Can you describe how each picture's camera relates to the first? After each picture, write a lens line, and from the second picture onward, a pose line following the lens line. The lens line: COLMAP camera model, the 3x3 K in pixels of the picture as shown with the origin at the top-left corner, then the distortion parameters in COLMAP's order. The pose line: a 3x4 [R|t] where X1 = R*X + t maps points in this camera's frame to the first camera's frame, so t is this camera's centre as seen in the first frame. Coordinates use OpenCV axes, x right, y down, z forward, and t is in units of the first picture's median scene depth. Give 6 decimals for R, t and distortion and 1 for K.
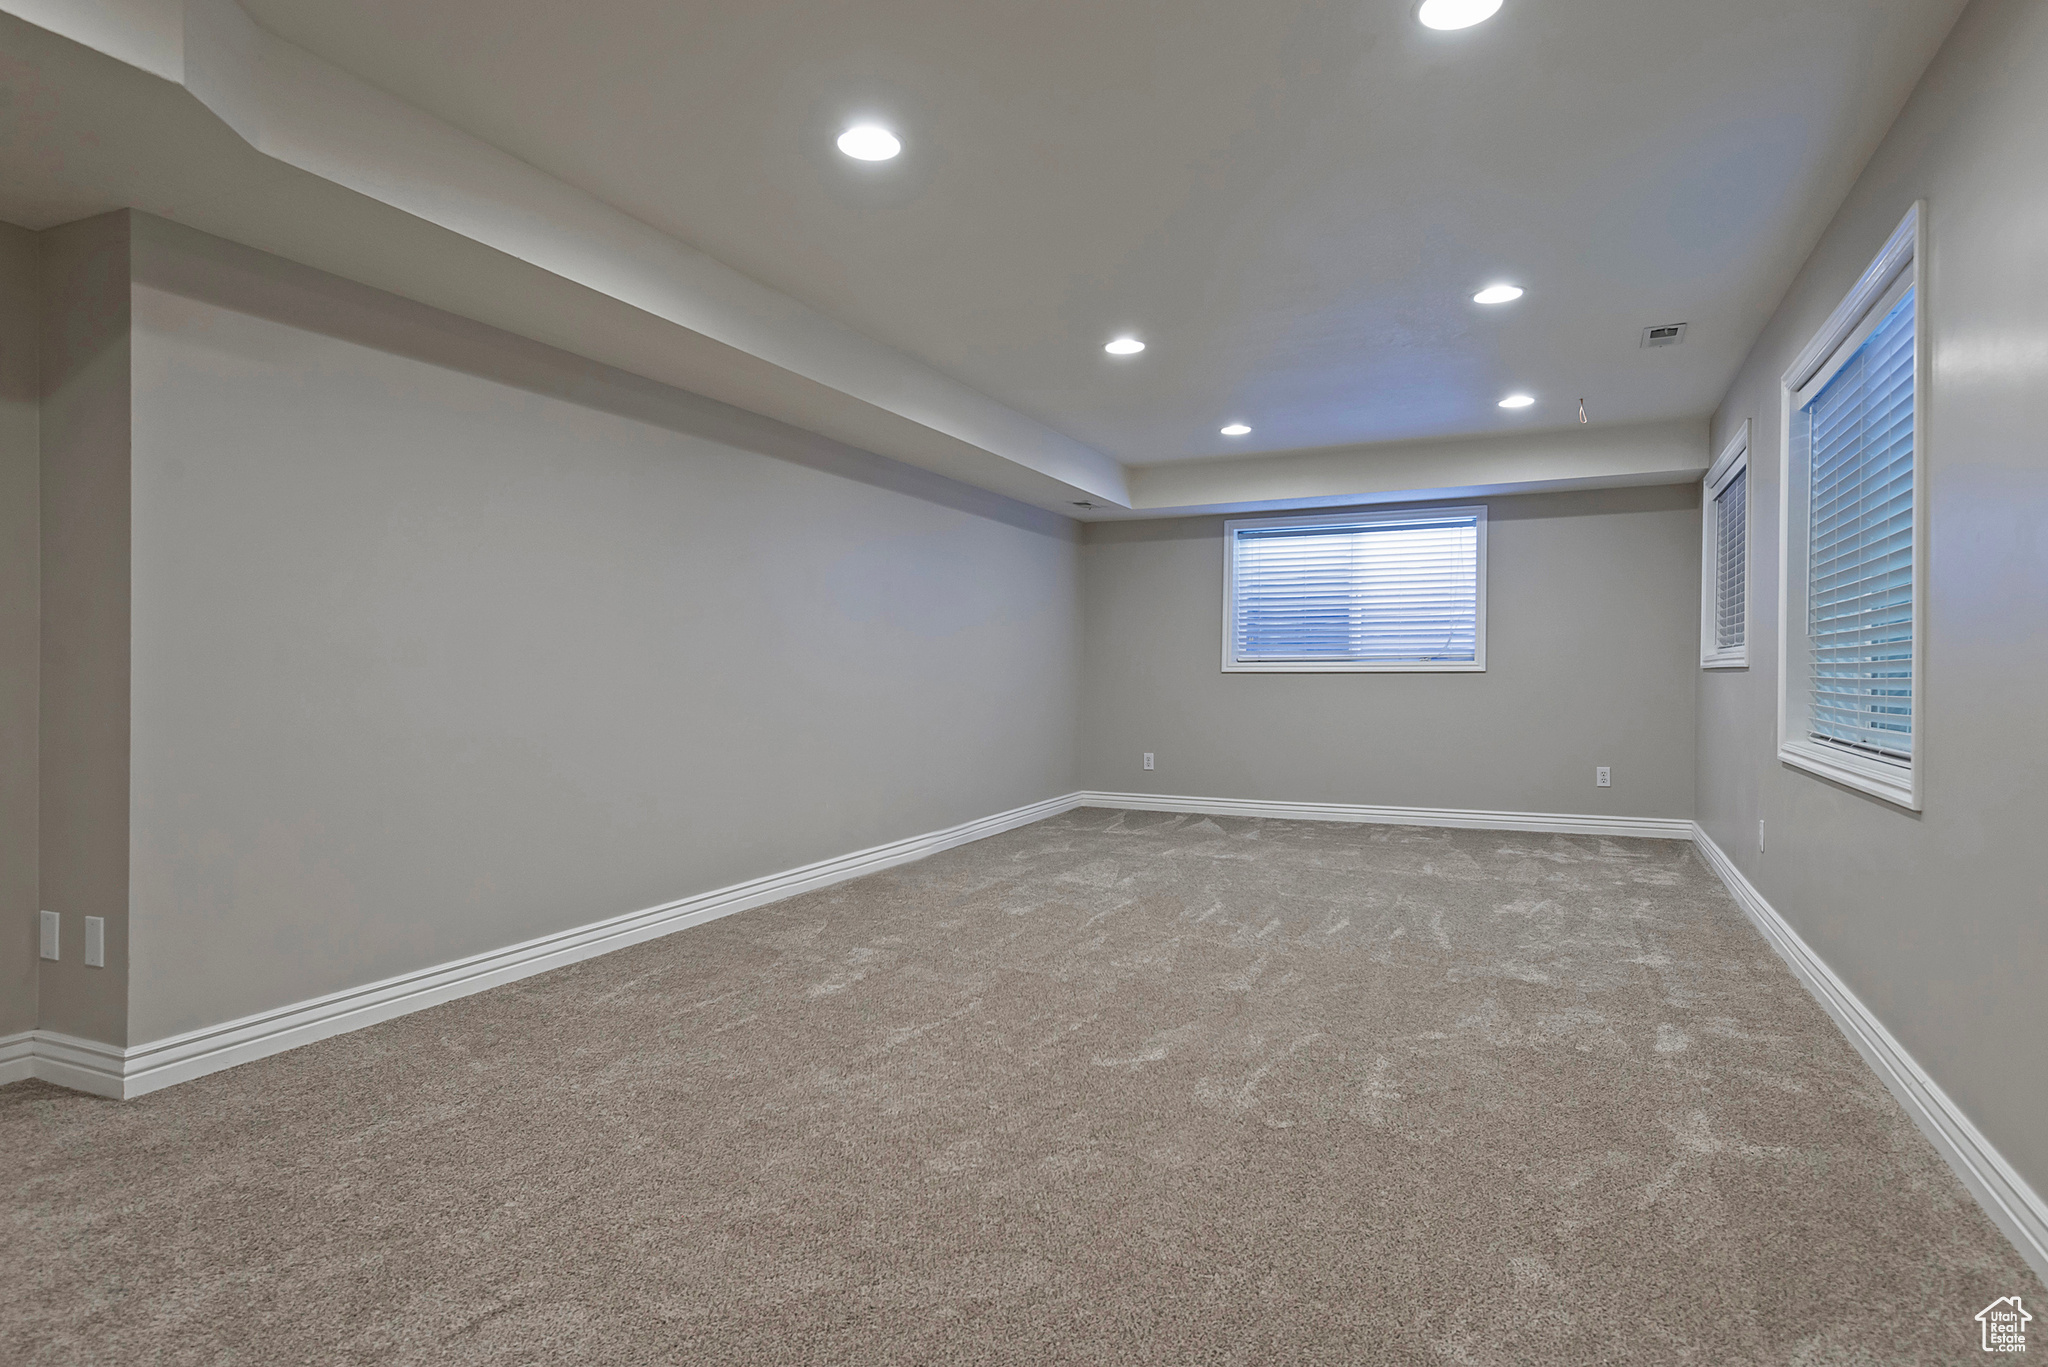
lens RADIAL K [[1137.8, 0, 1024.0], [0, 1137.8, 683.5], [0, 0, 1]] dist [0.036847, 0.000027]
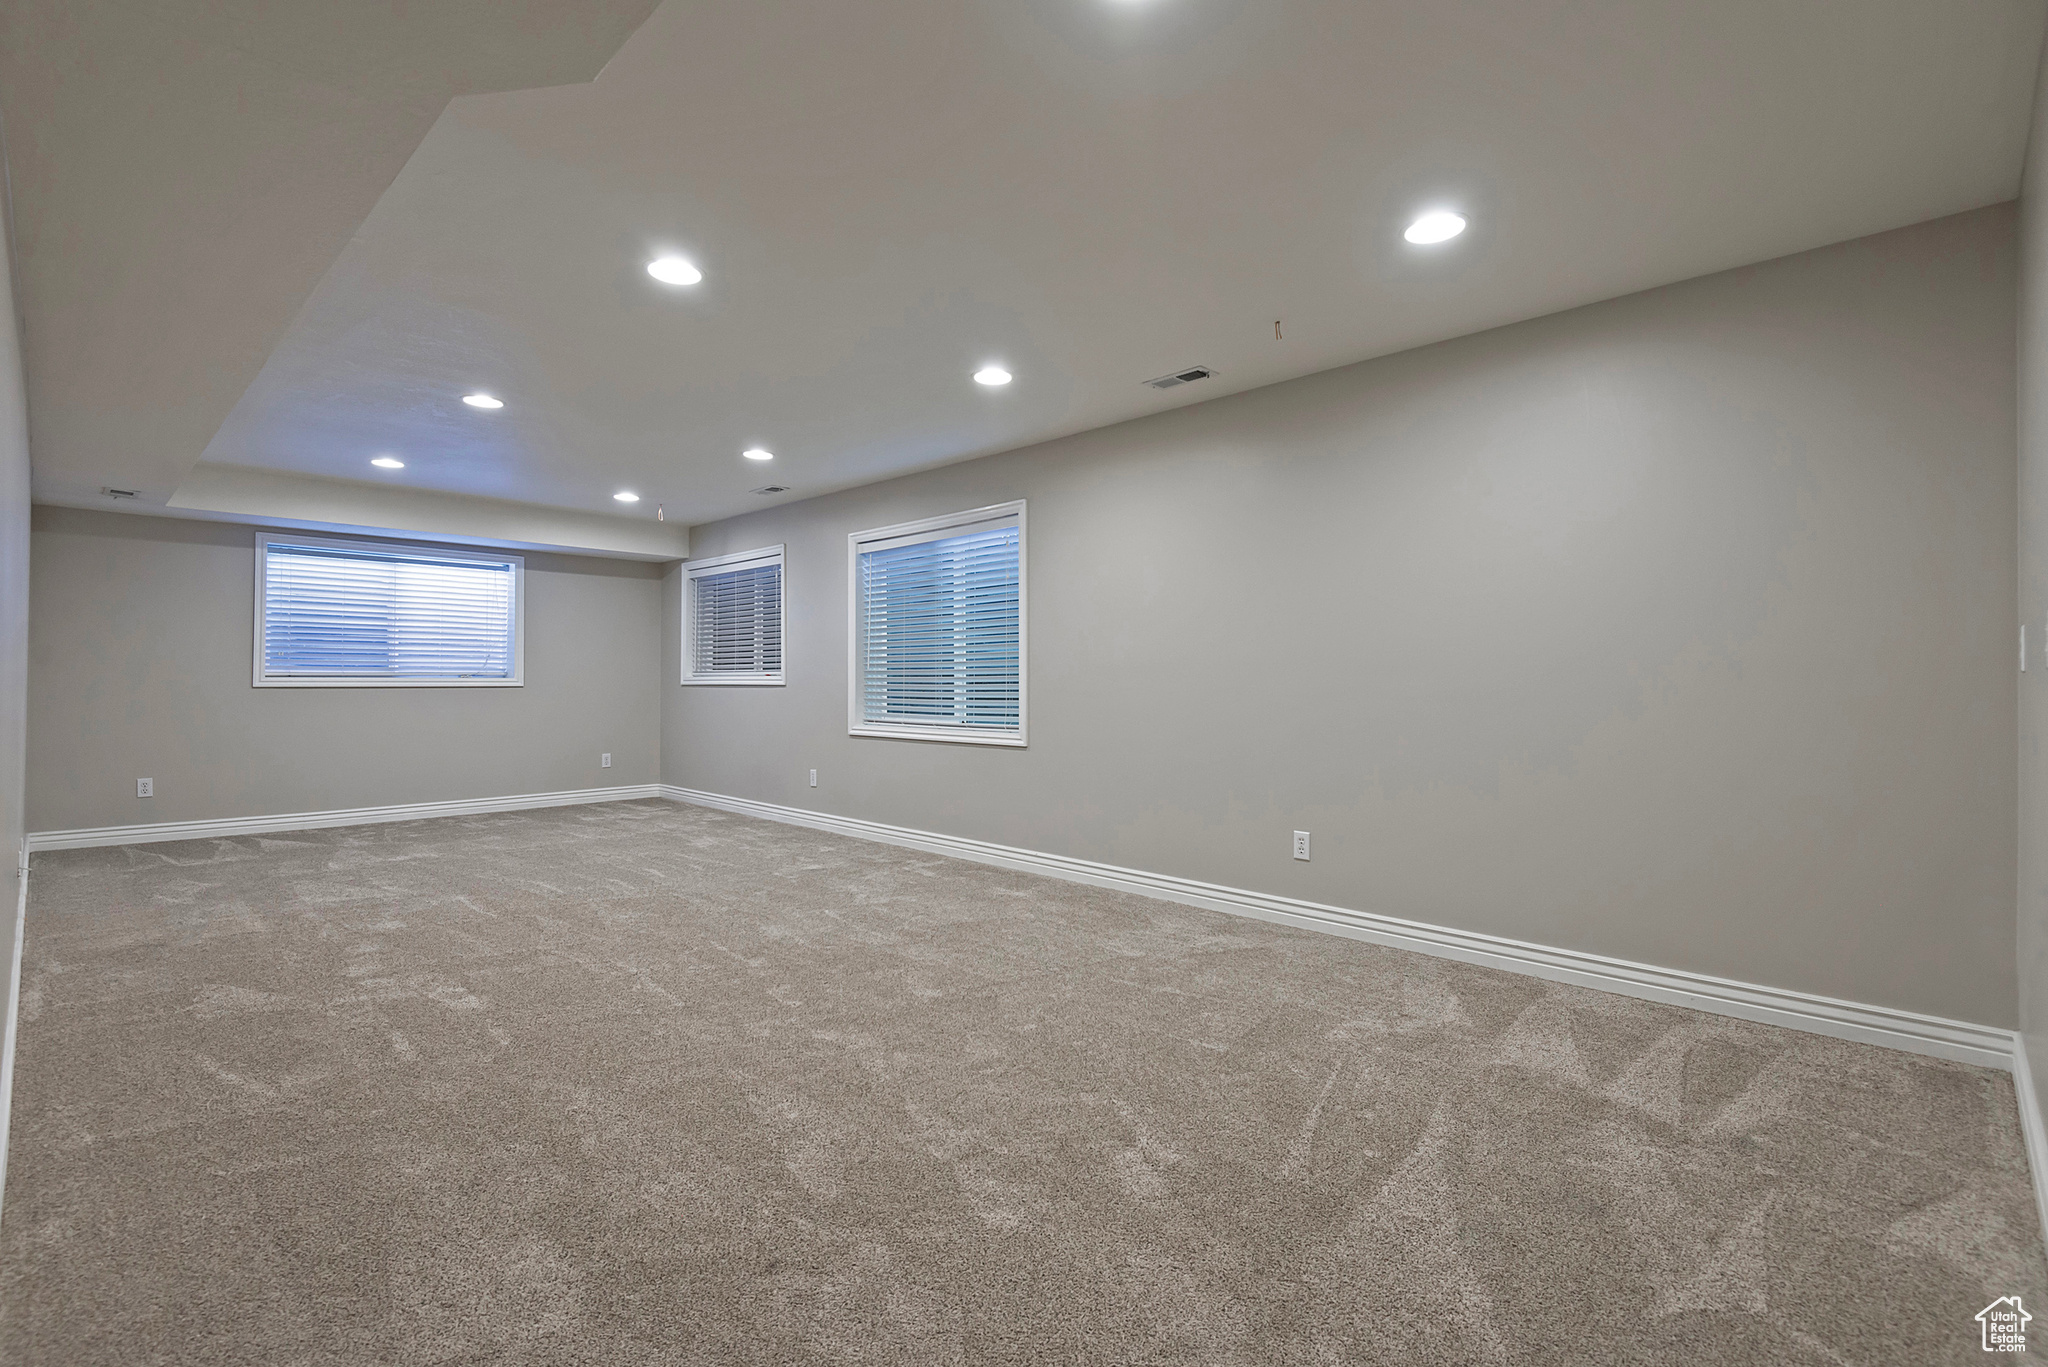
lens RADIAL K [[935.0, 0, 1024.0], [0, 935.0, 683.5], [0, 0, 1]] dist [-0.000092, -0.000158]
pose [[0.322030, 0.002265, 0.946727, -0.393964], [0.007489, 0.999960, -0.004940, -0.004241], [-0.946700, 0.008680, 0.322000, 0.126913]]
